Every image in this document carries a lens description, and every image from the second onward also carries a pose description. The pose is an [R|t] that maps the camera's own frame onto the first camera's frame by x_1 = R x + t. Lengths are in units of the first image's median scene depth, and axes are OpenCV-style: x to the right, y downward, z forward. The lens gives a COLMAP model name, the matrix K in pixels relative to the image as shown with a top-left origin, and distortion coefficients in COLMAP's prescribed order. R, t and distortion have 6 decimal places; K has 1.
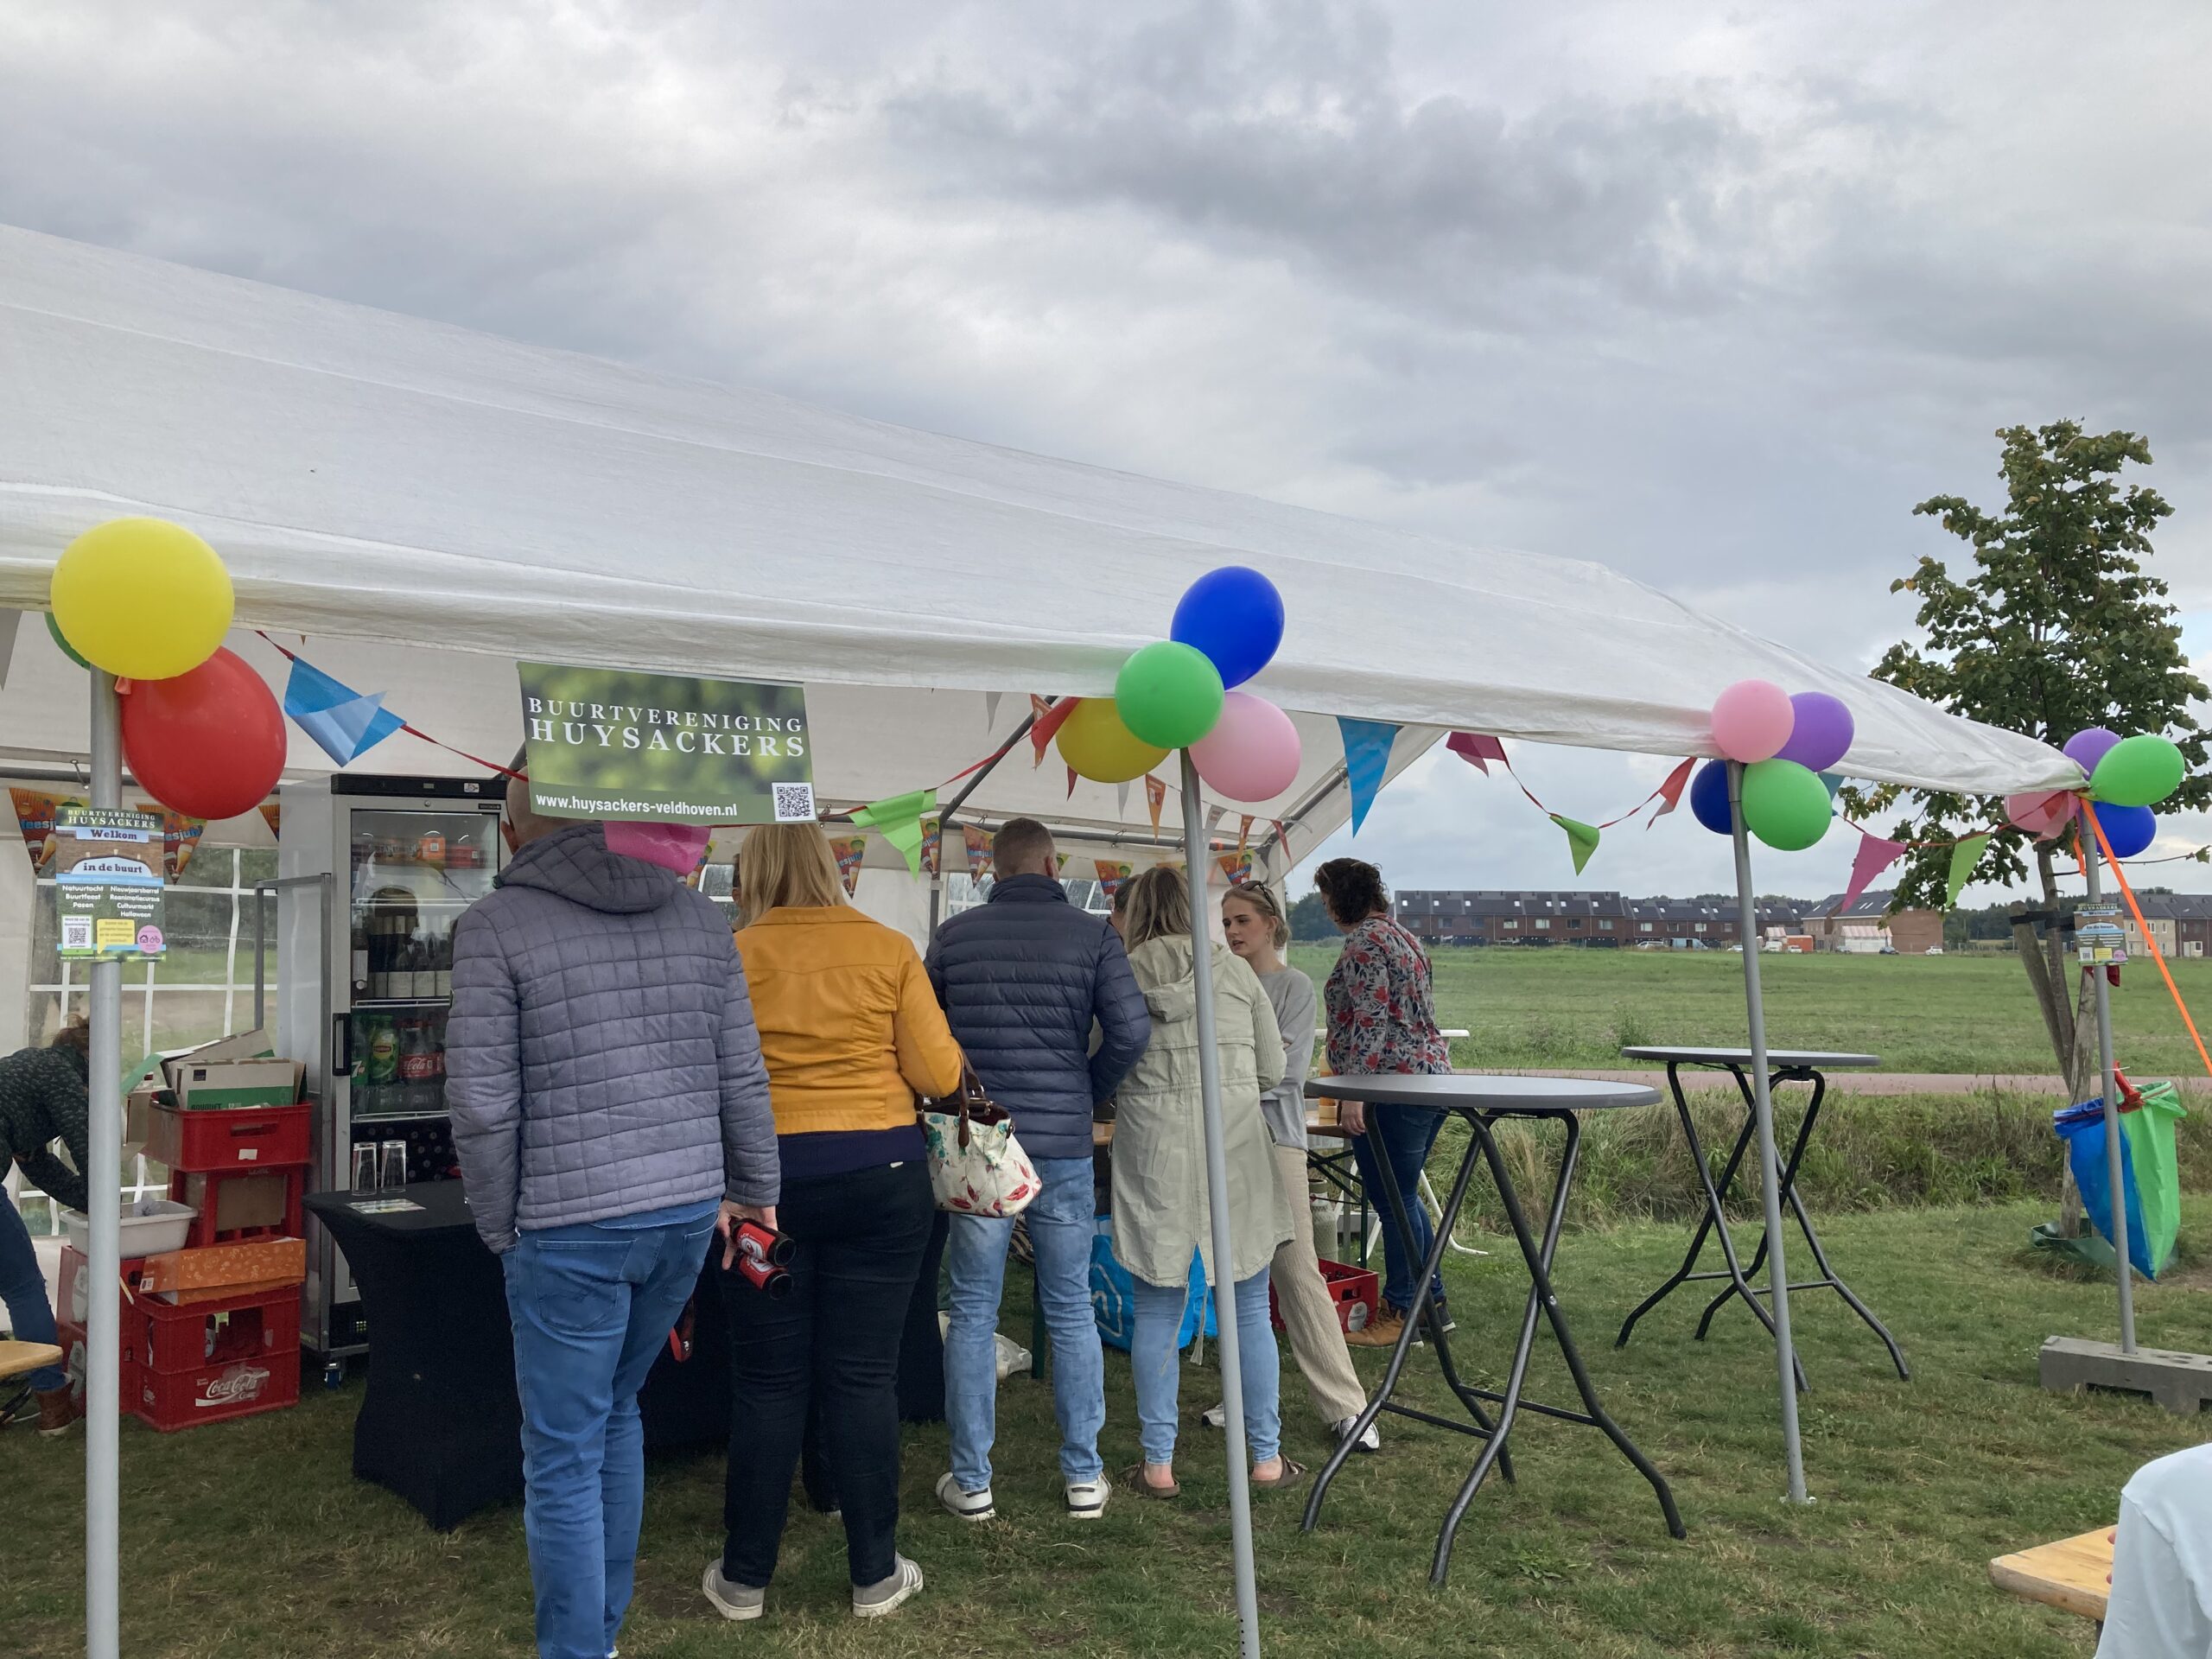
lens RADIAL K [[1791.1, 0, 1106.0], [0, 1791.1, 829.5], [0, 0, 1]] dist [-0.004638, -0.001270]
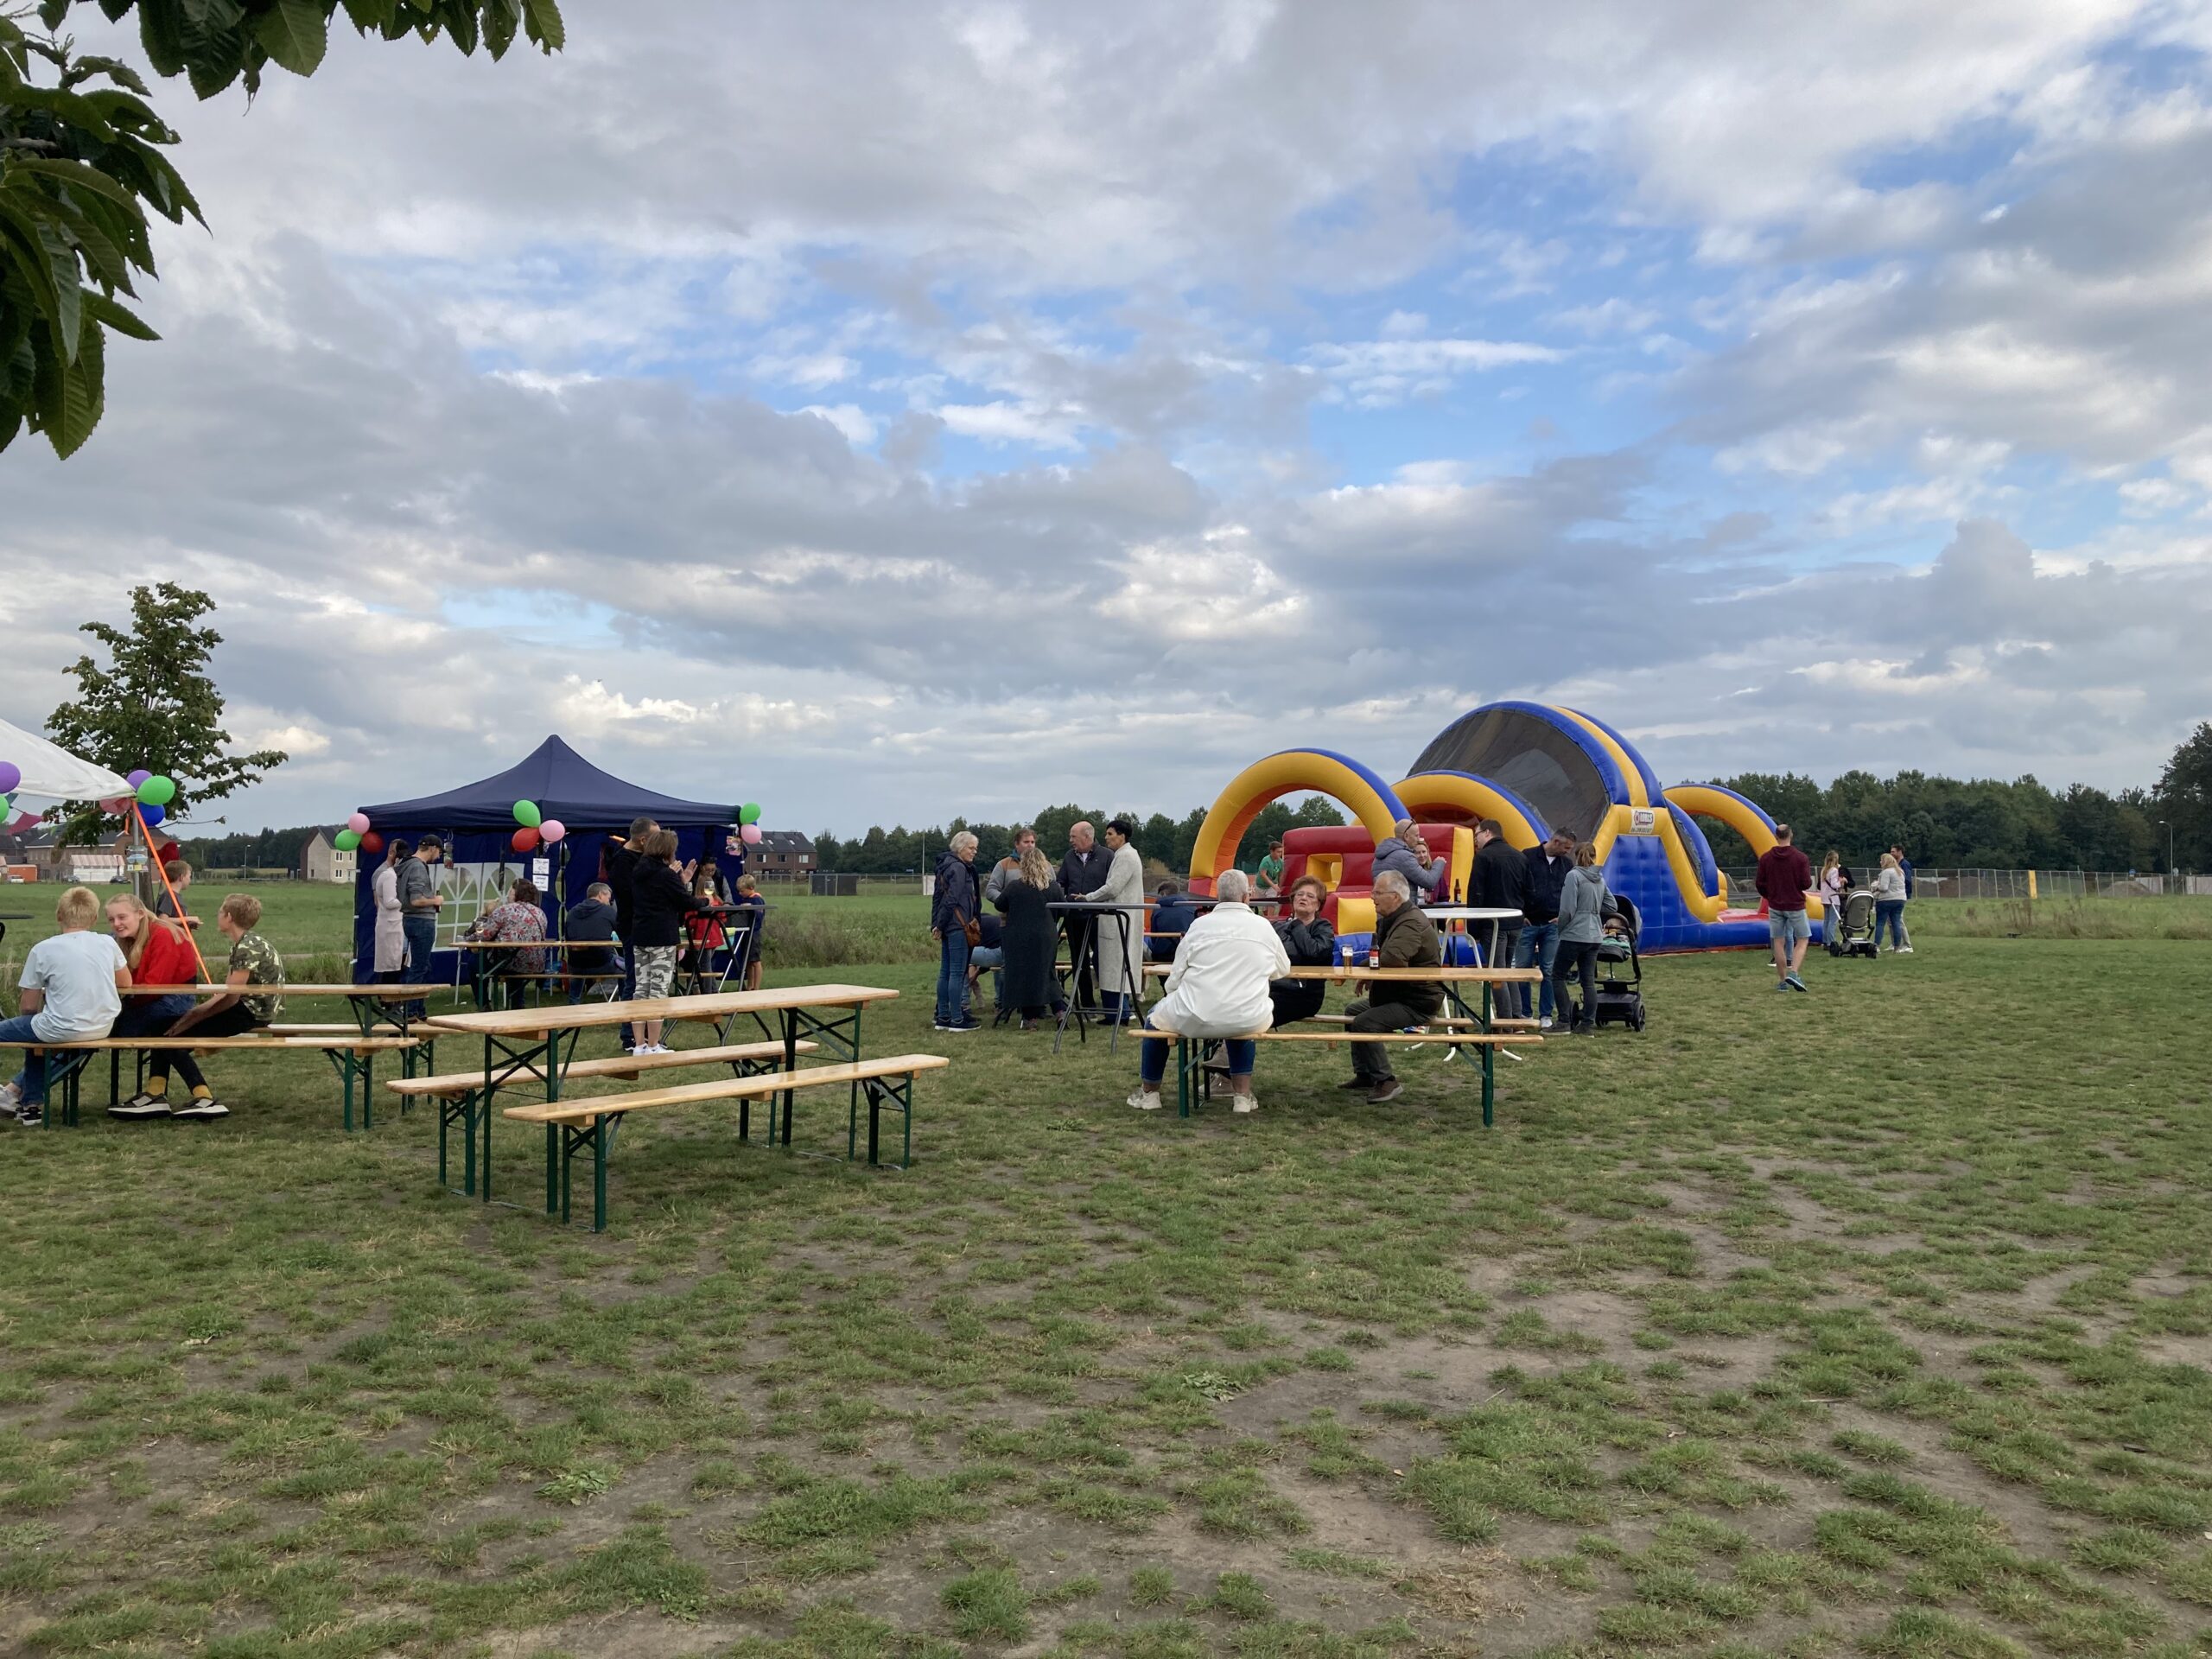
lens RADIAL K [[1791.1, 0, 1106.0], [0, 1791.1, 829.5], [0, 0, 1]] dist [-0.004638, -0.001270]
pose [[0.611055, 0.017412, 0.791396, -0.345903], [-0.048624, 0.998696, 0.015571, -0.053239], [-0.790093, -0.047996, 0.611105, -0.947237]]
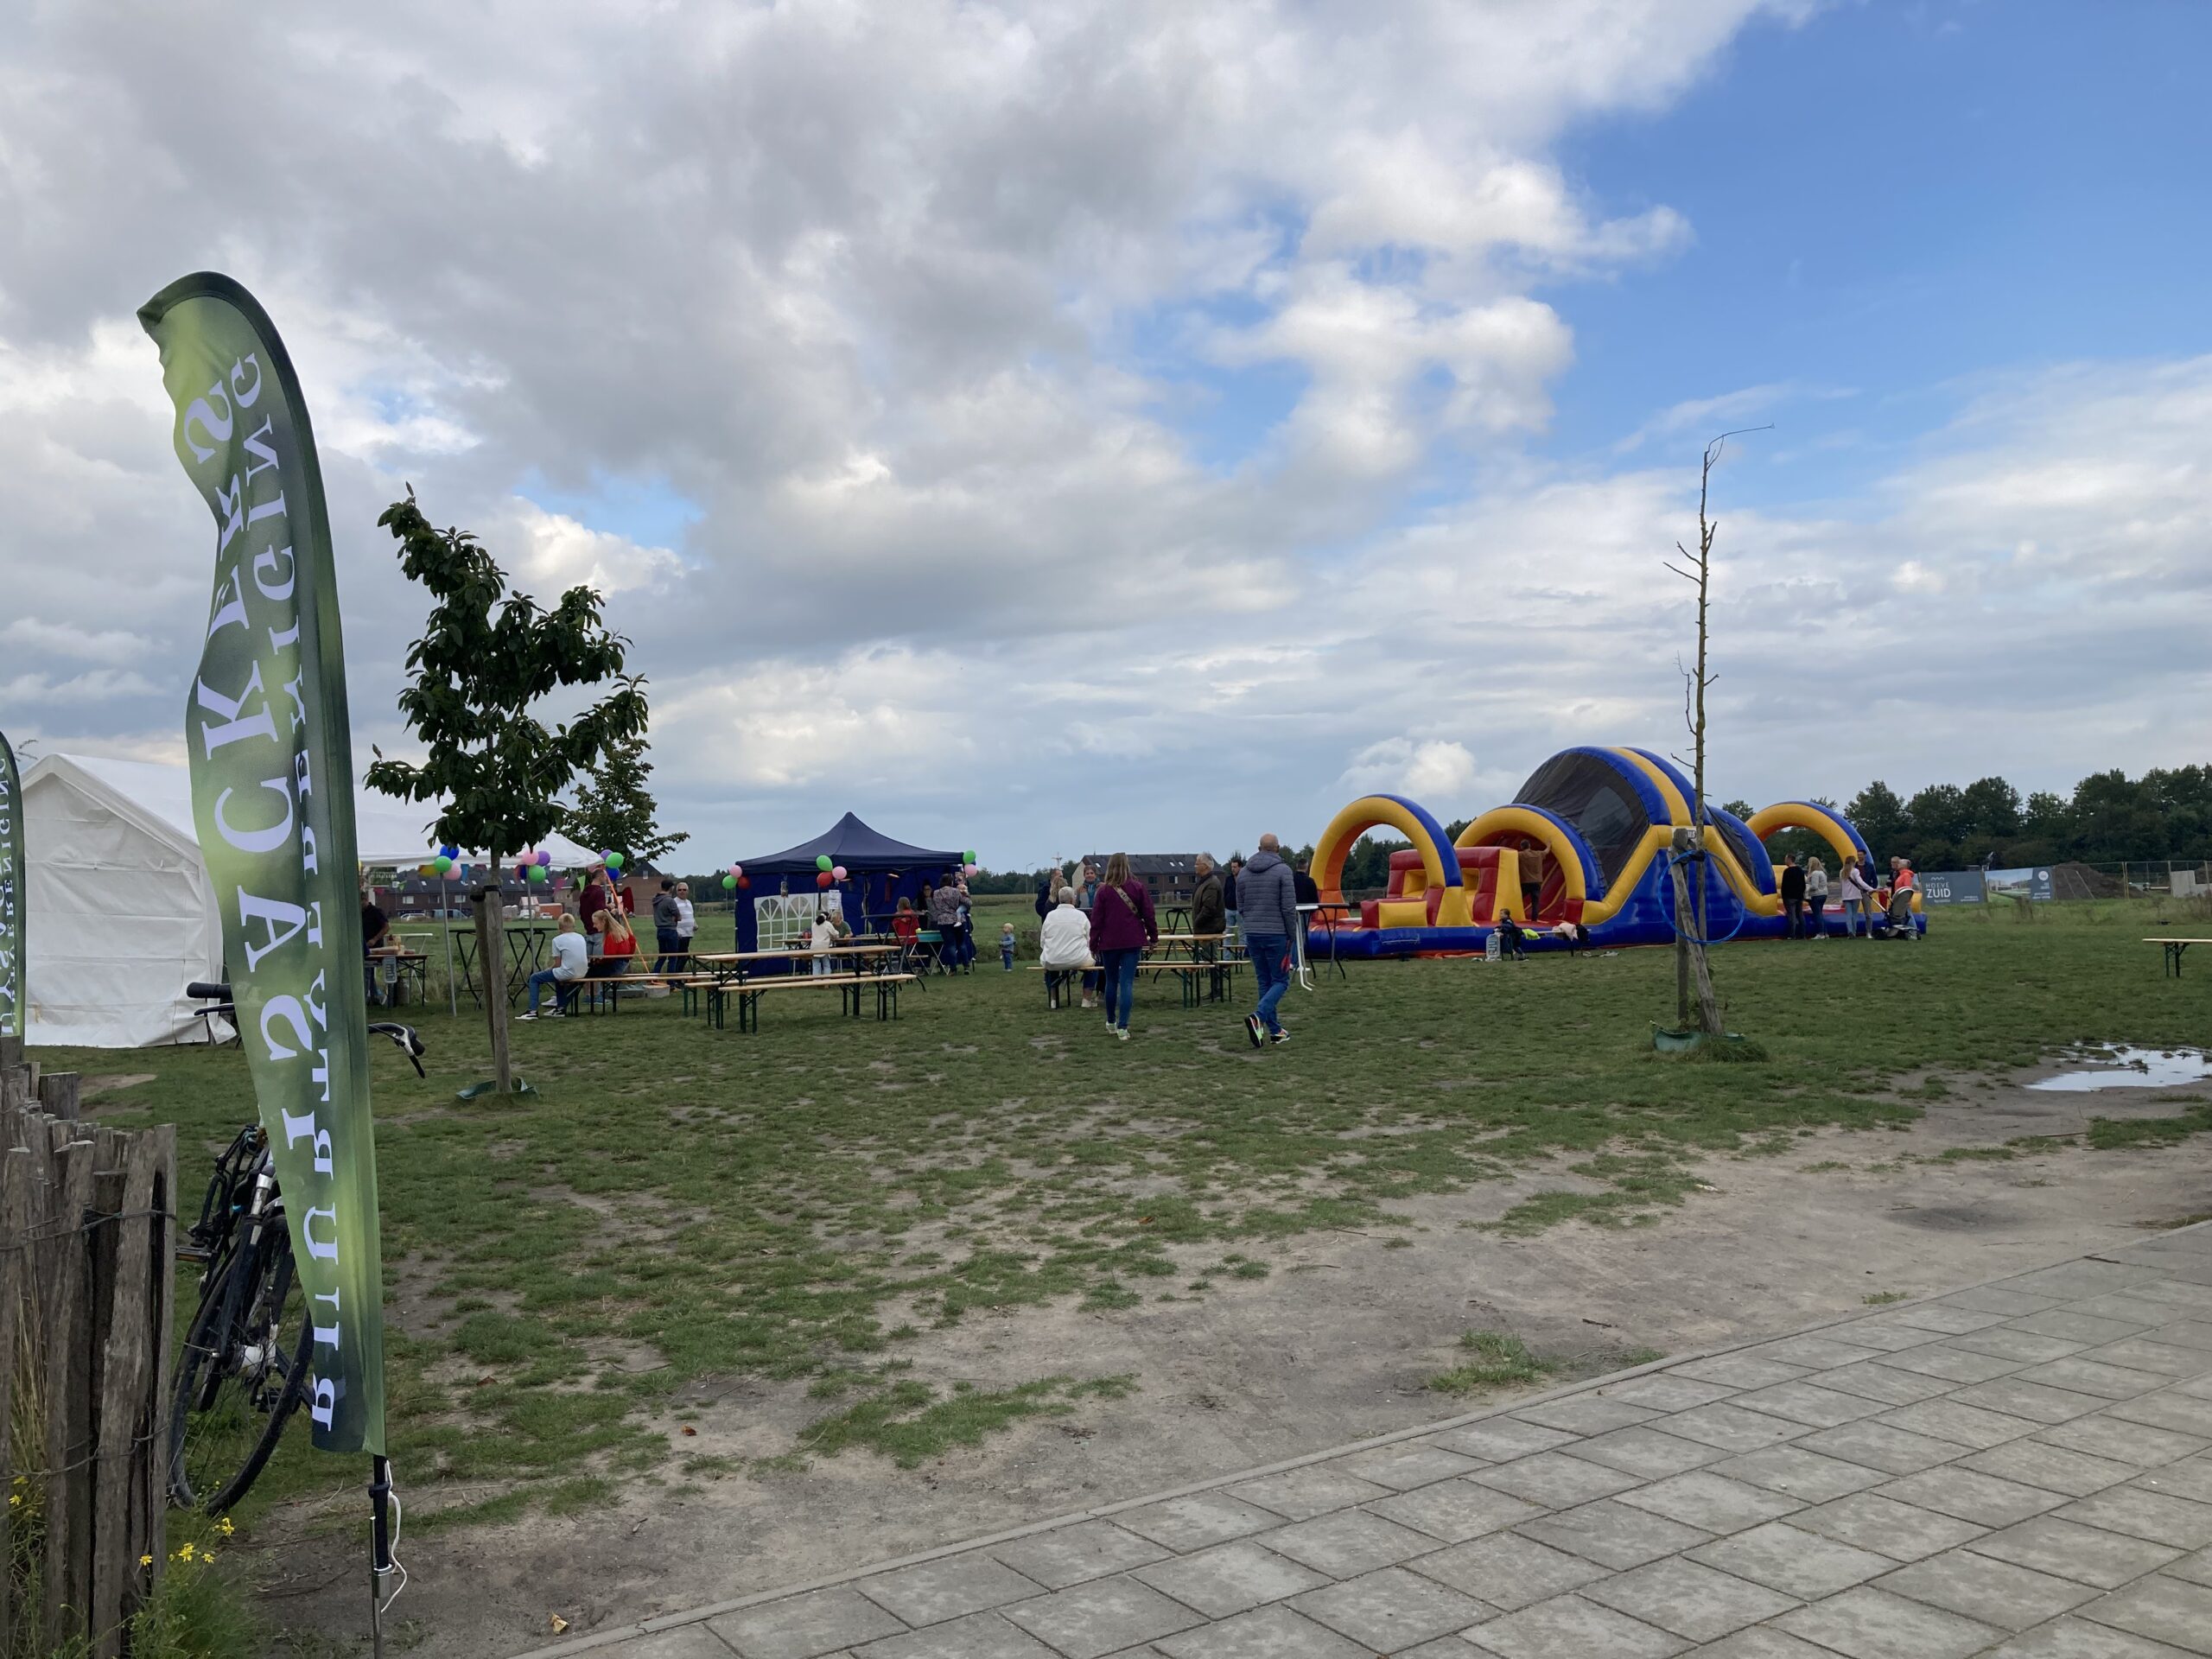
lens RADIAL K [[1791.1, 0, 1106.0], [0, 1791.1, 829.5], [0, 0, 1]] dist [-0.004638, -0.001270]
pose [[0.783768, 0.000634, 0.621054, -0.814997], [-0.010695, 0.999865, 0.012477, -0.118518], [-0.620962, -0.016421, 0.783669, -2.147229]]
